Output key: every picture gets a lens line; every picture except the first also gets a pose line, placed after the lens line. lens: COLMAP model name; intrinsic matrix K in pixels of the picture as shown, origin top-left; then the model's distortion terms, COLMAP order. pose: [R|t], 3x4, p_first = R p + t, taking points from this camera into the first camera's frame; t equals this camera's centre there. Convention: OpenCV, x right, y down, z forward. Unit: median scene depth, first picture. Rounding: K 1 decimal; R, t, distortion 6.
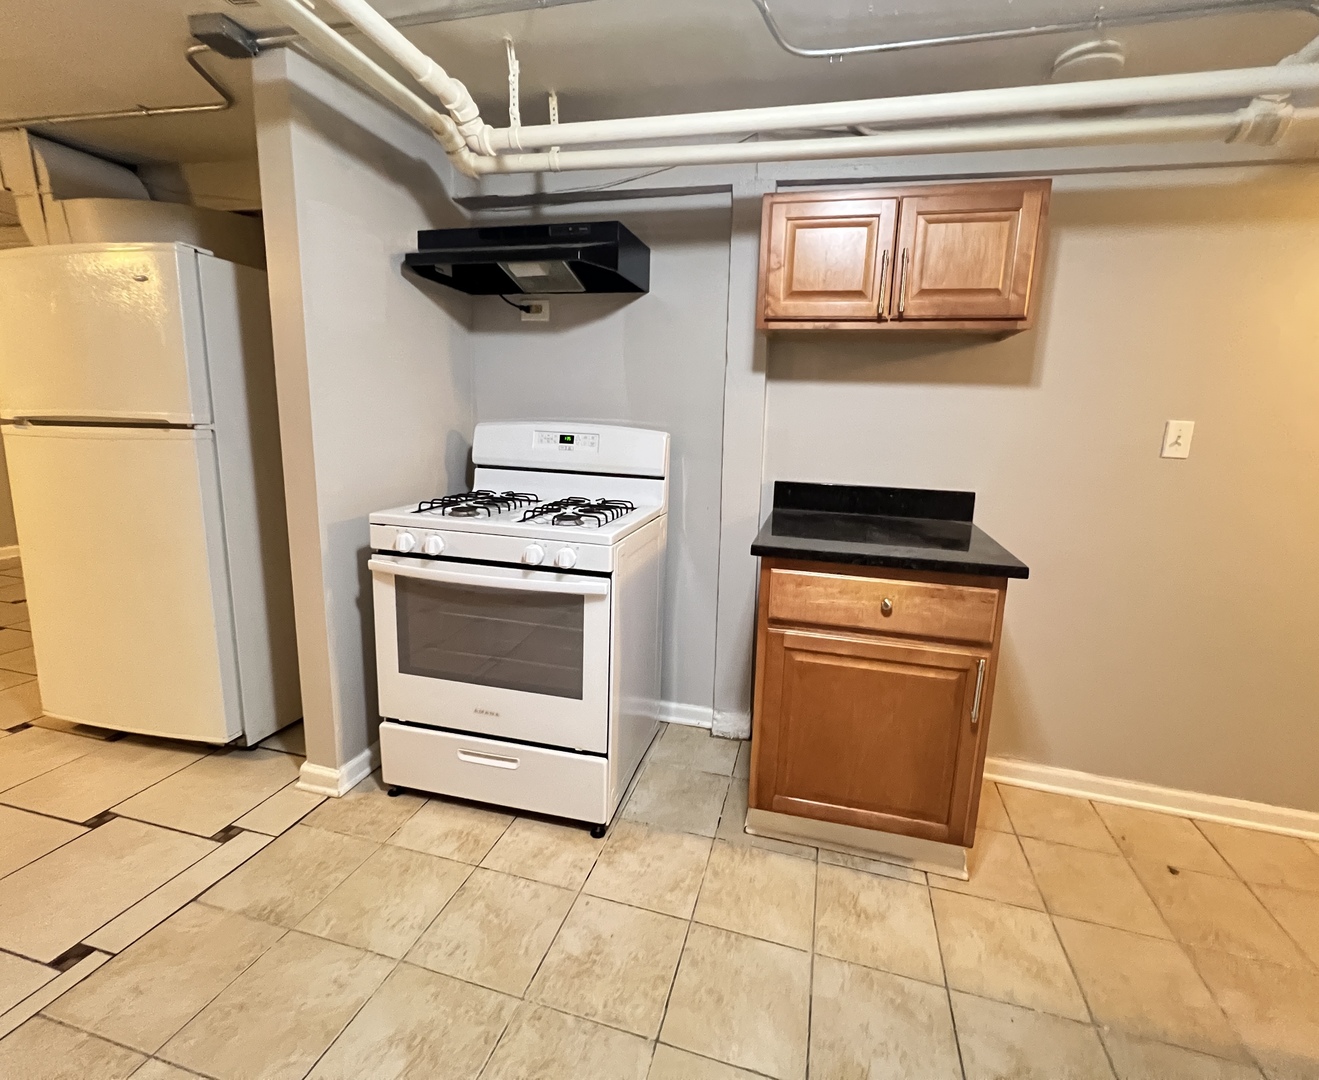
lens RADIAL K [[598.2, 0, 687.3], [0, 598.2, 517.4], [0, 0, 1]] dist [-0.000255, -0.000225]
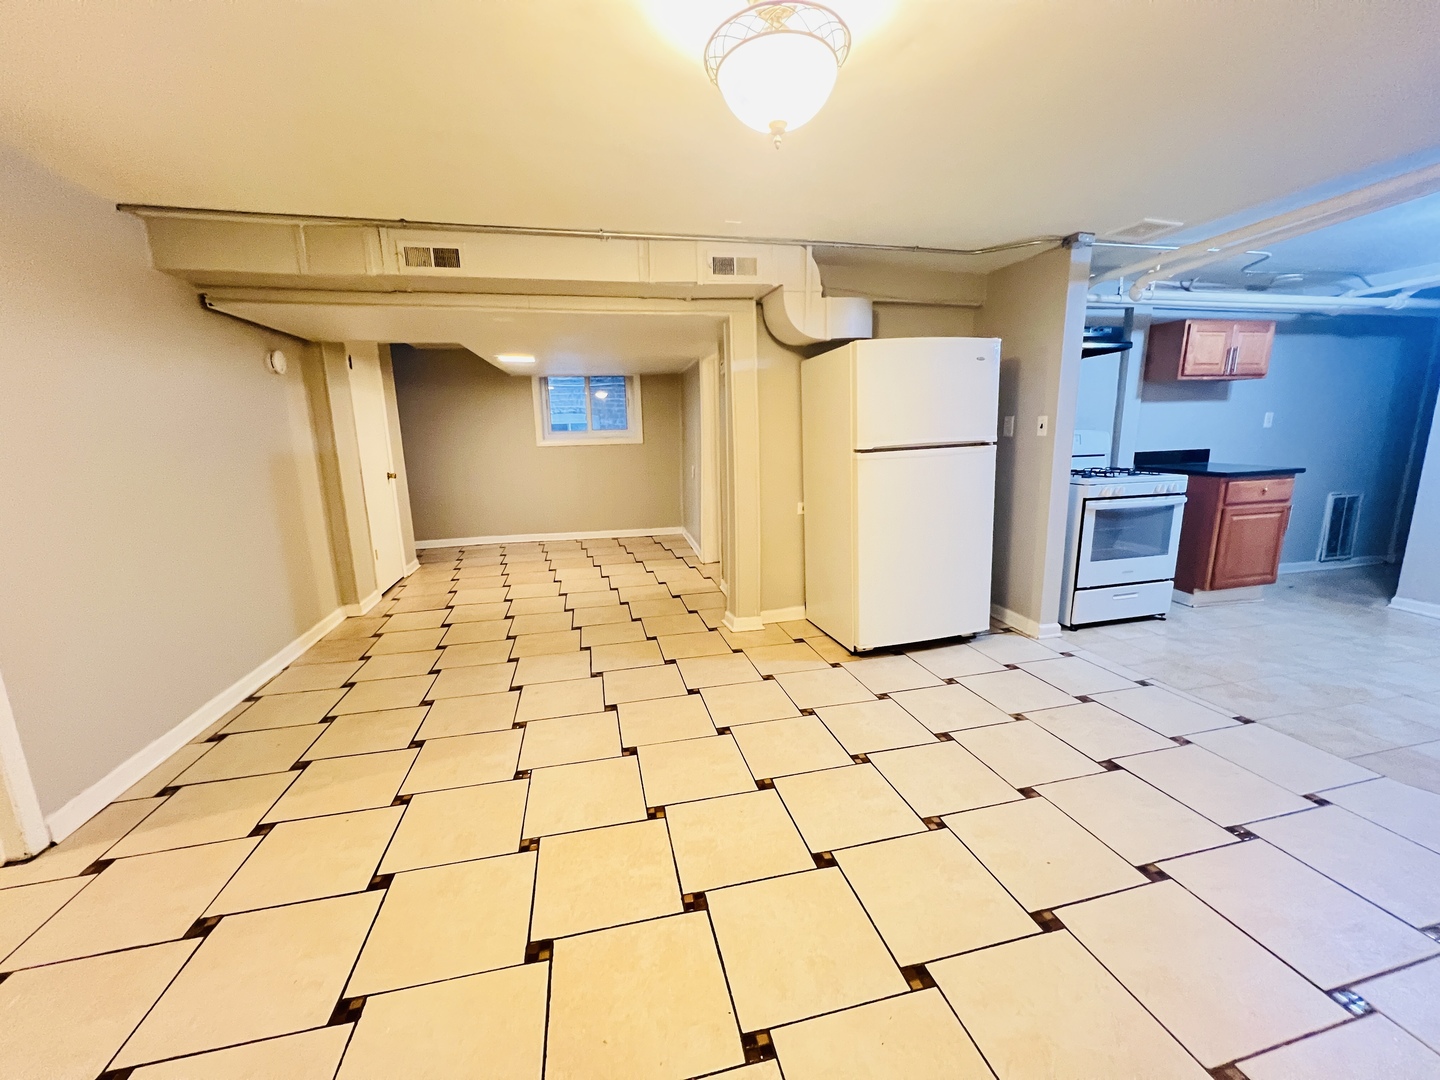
lens RADIAL K [[573.0, 0, 720.2], [0, 573.0, 542.4], [0, 0, 1]] dist [-0.000306, -0.000142]
pose [[0.890591, -0.147330, 0.430281, -2.378483], [0.135342, 0.989069, 0.058532, -0.075452], [-0.434201, 0.006107, 0.900795, -0.157657]]
